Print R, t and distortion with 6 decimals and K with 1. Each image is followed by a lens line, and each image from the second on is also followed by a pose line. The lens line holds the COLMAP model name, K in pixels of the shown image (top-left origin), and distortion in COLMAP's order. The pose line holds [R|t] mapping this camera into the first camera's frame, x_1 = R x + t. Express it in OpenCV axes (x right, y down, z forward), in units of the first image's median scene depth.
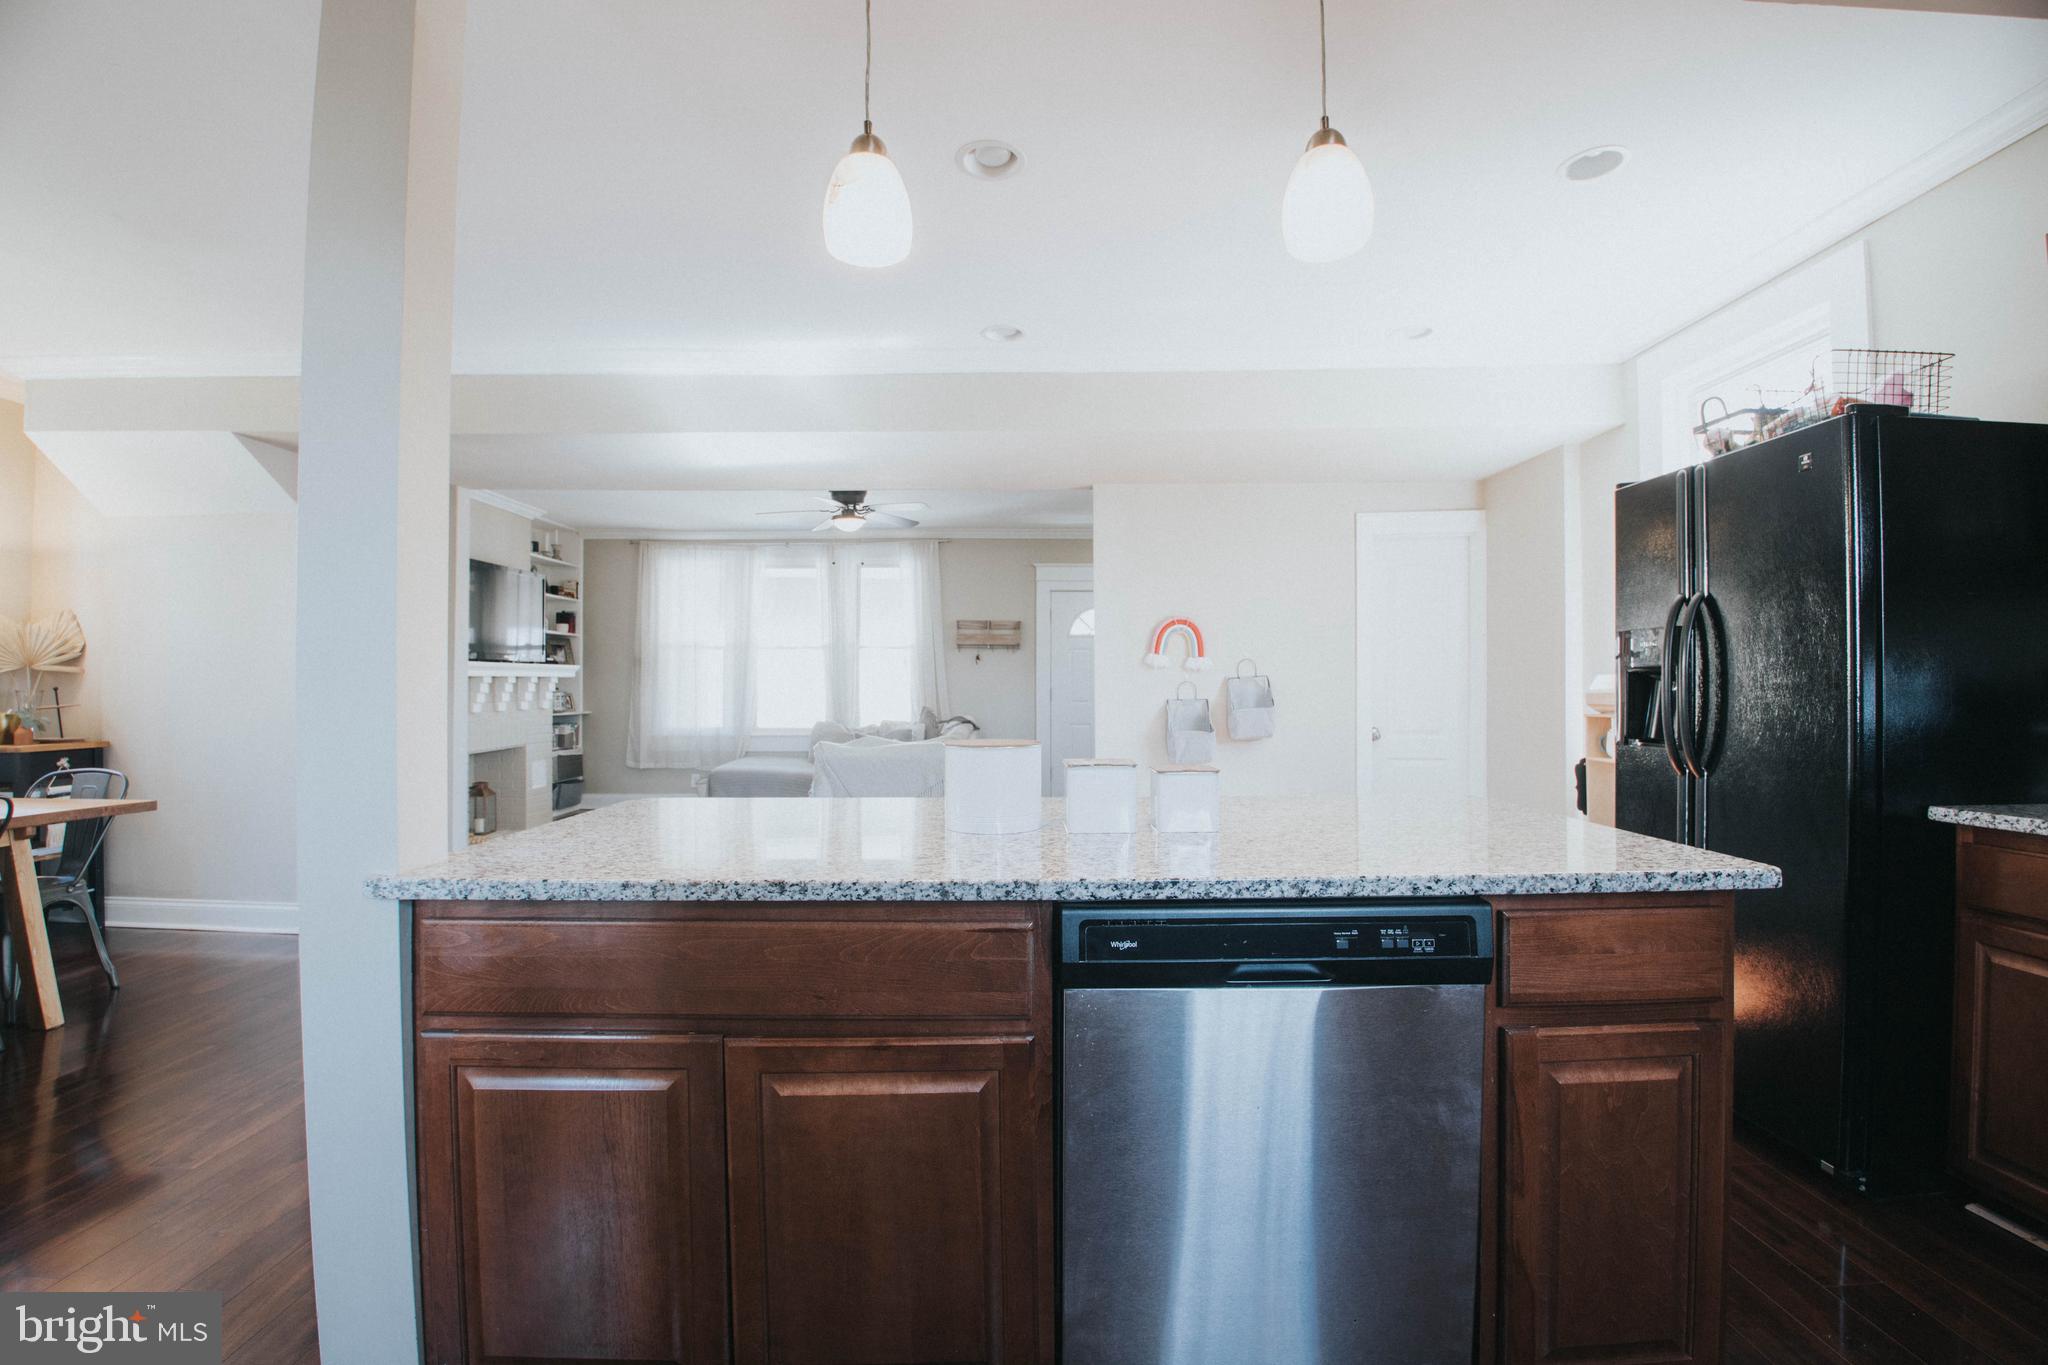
lens RADIAL K [[916.0, 0, 1030.1], [0, 916.0, 676.0], [0, 0, 1]] dist [-0.034819, -0.004960]
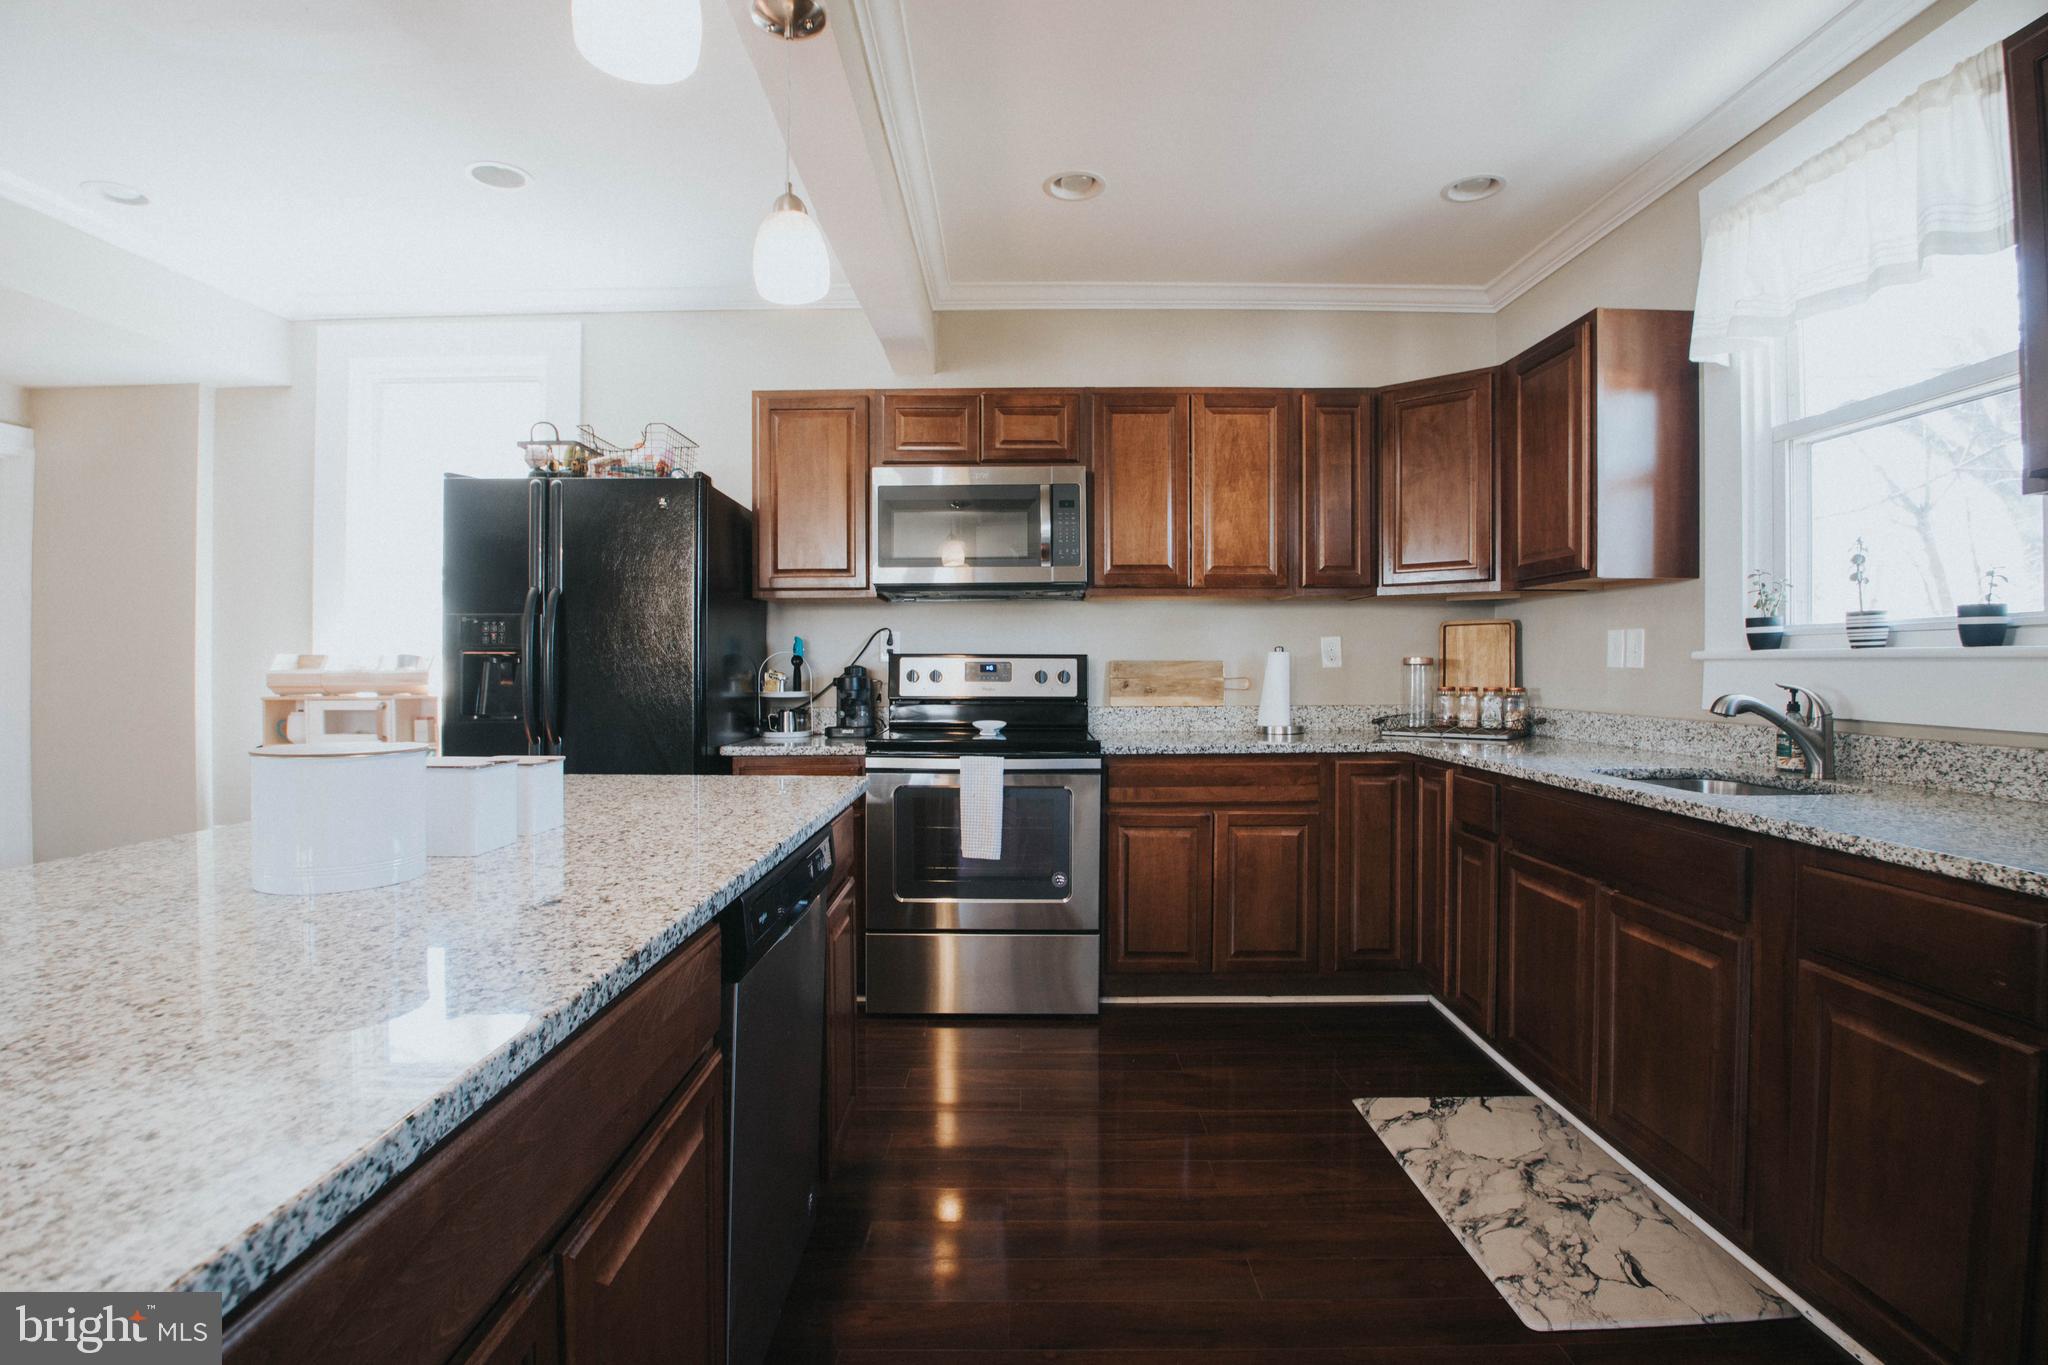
lens RADIAL K [[960.1, 0, 1022.0], [0, 960.1, 677.8], [0, 0, 1]] dist [-0.035246, -0.006068]
pose [[0.001874, -0.006429, 0.999978, -0.142520], [-0.016265, 0.999847, 0.006459, 0.001924], [-0.999866, -0.016277, 0.001769, 0.105110]]
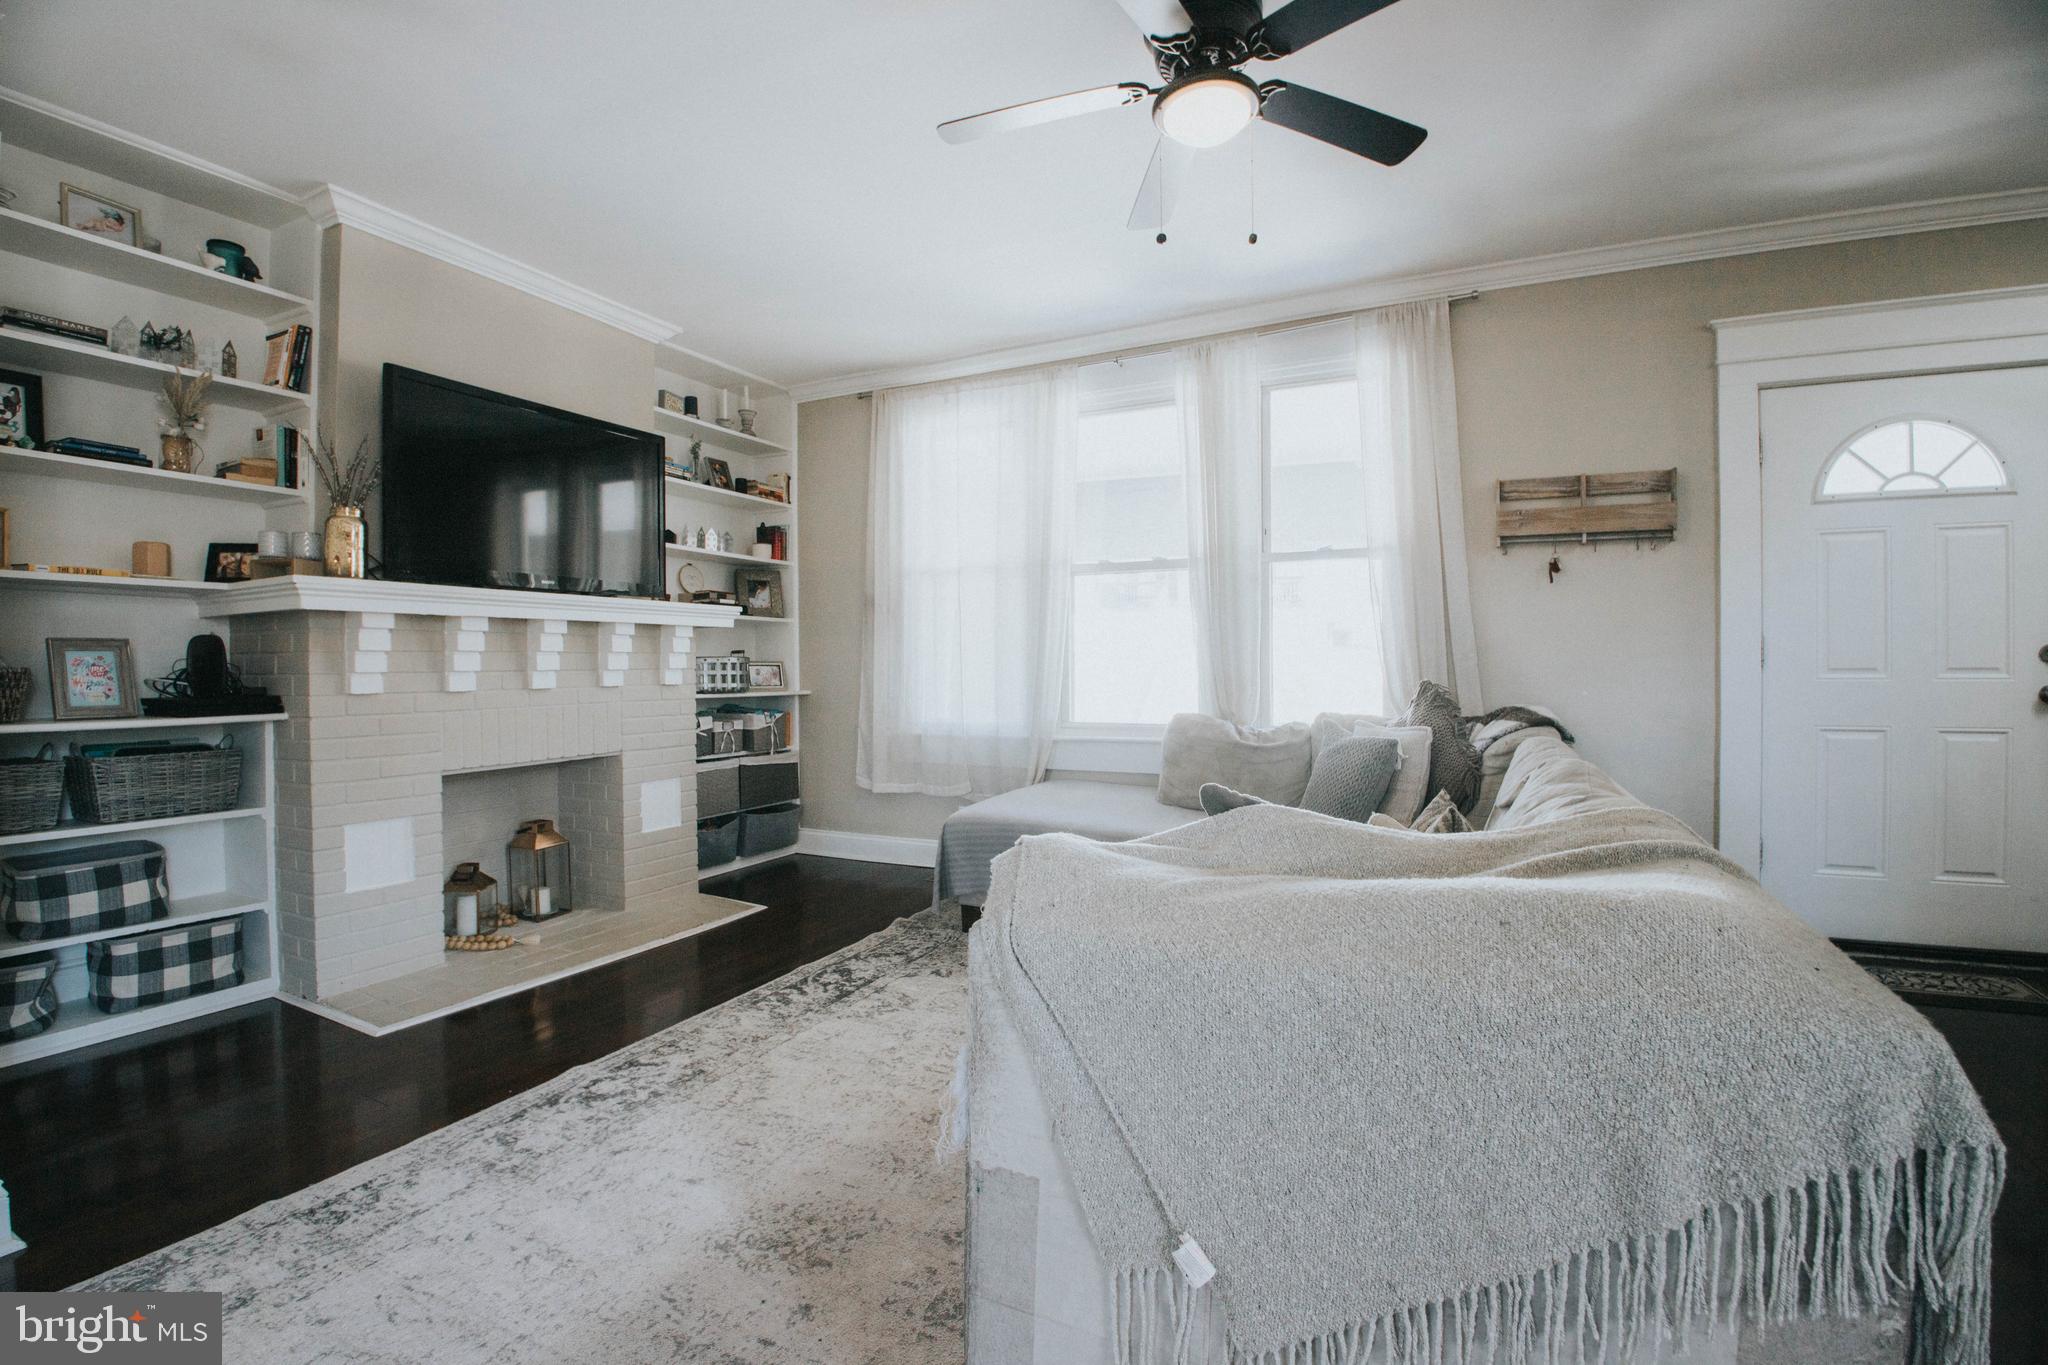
lens RADIAL K [[916.0, 0, 1030.1], [0, 916.0, 676.0], [0, 0, 1]] dist [-0.034819, -0.004960]
pose [[0.894759, -0.000510, -0.446550, -0.091286], [0.009754, 0.999783, 0.018404, 0.020656], [0.446444, -0.020823, 0.894569, 0.553426]]
